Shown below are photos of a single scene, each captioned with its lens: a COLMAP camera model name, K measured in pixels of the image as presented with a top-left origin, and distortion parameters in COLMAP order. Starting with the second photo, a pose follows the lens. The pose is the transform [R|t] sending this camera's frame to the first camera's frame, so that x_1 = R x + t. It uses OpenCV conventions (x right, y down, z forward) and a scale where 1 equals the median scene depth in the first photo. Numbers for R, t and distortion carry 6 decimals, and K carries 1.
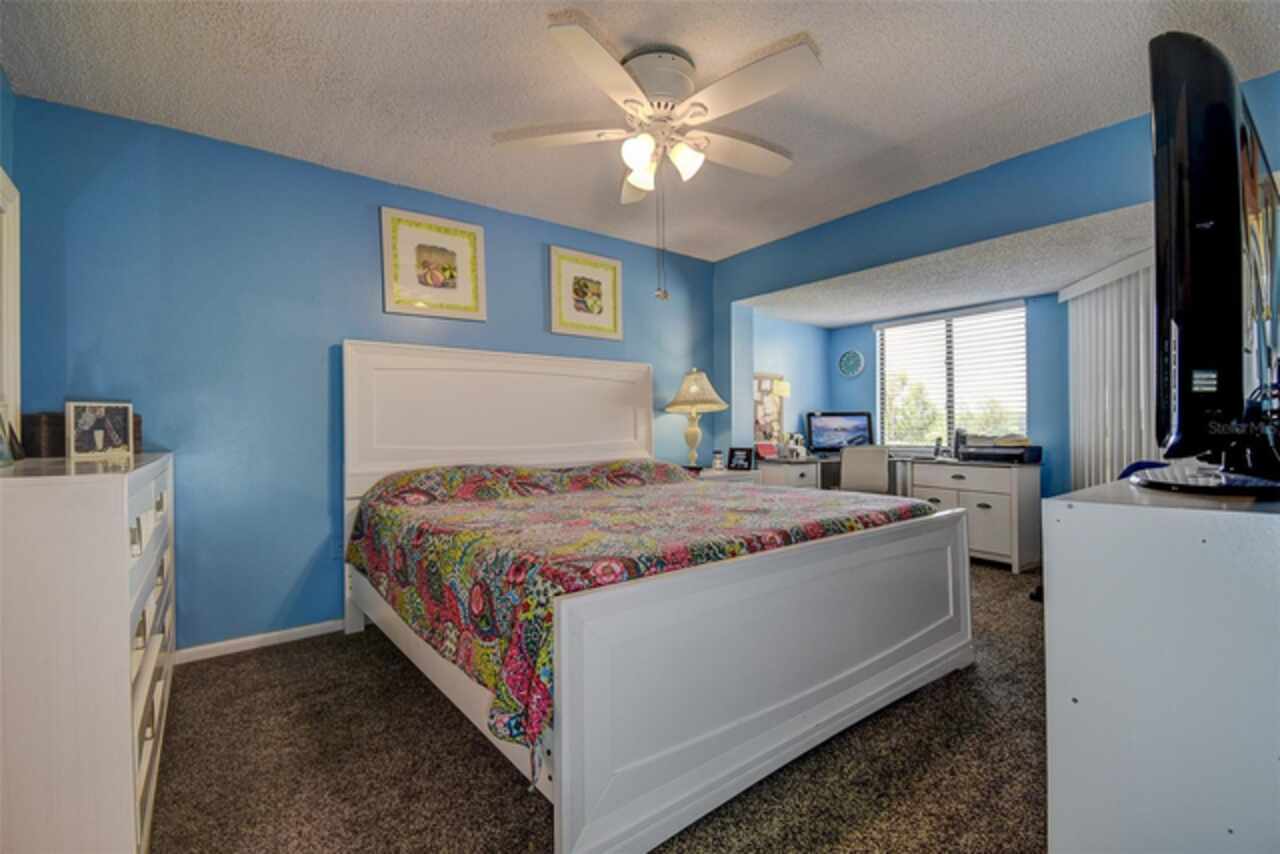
lens RADIAL K [[571.8, 0, 640.0], [0, 571.8, 427.0], [0, 0, 1]] dist [0.045733, -0.031686]
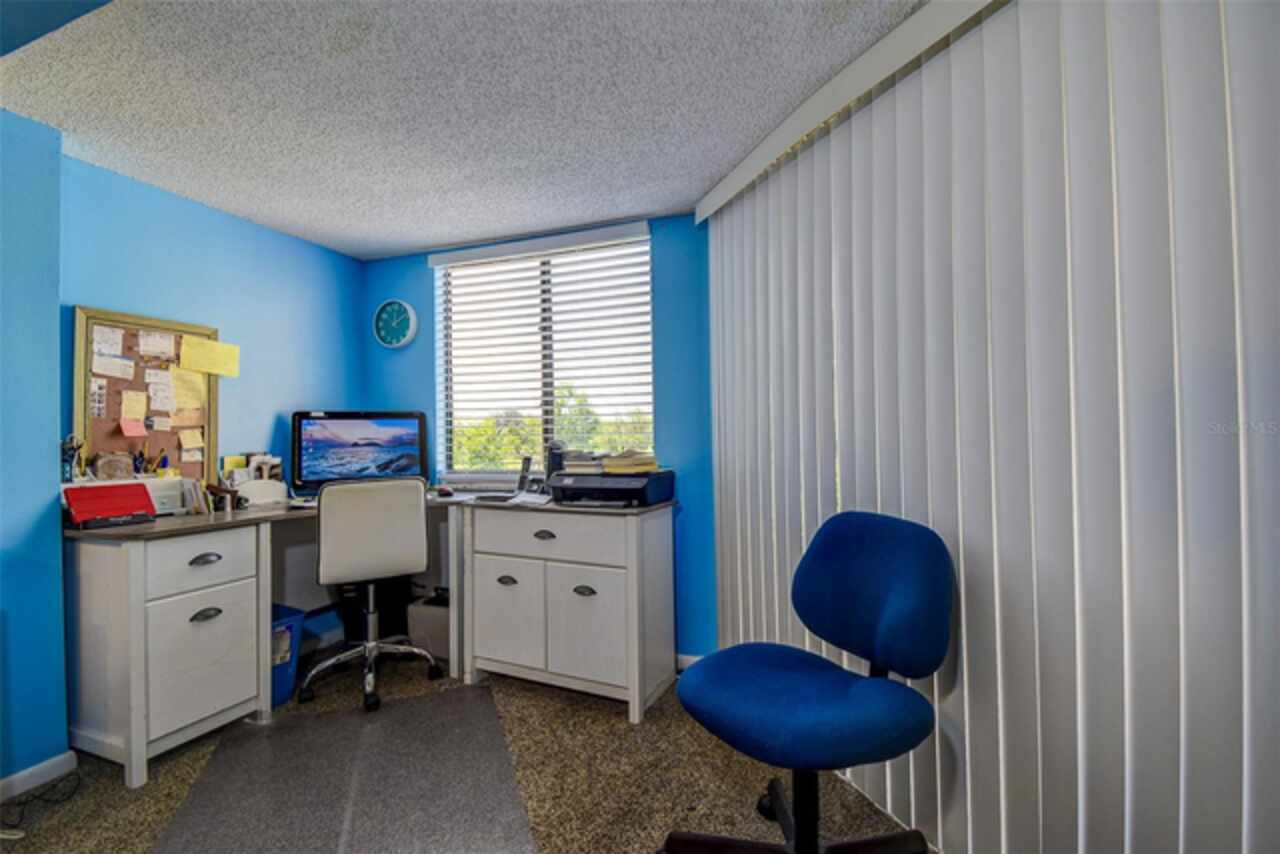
lens RADIAL K [[558.9, 0, 640.0], [0, 558.9, 427.0], [0, 0, 1]] dist [0.032294, -0.028537]
pose [[0.856665, -0.001663, 0.515870, 0.365240], [0.009008, 0.999891, -0.011735, -0.003709], [-0.515794, 0.014700, 0.856587, 0.524553]]
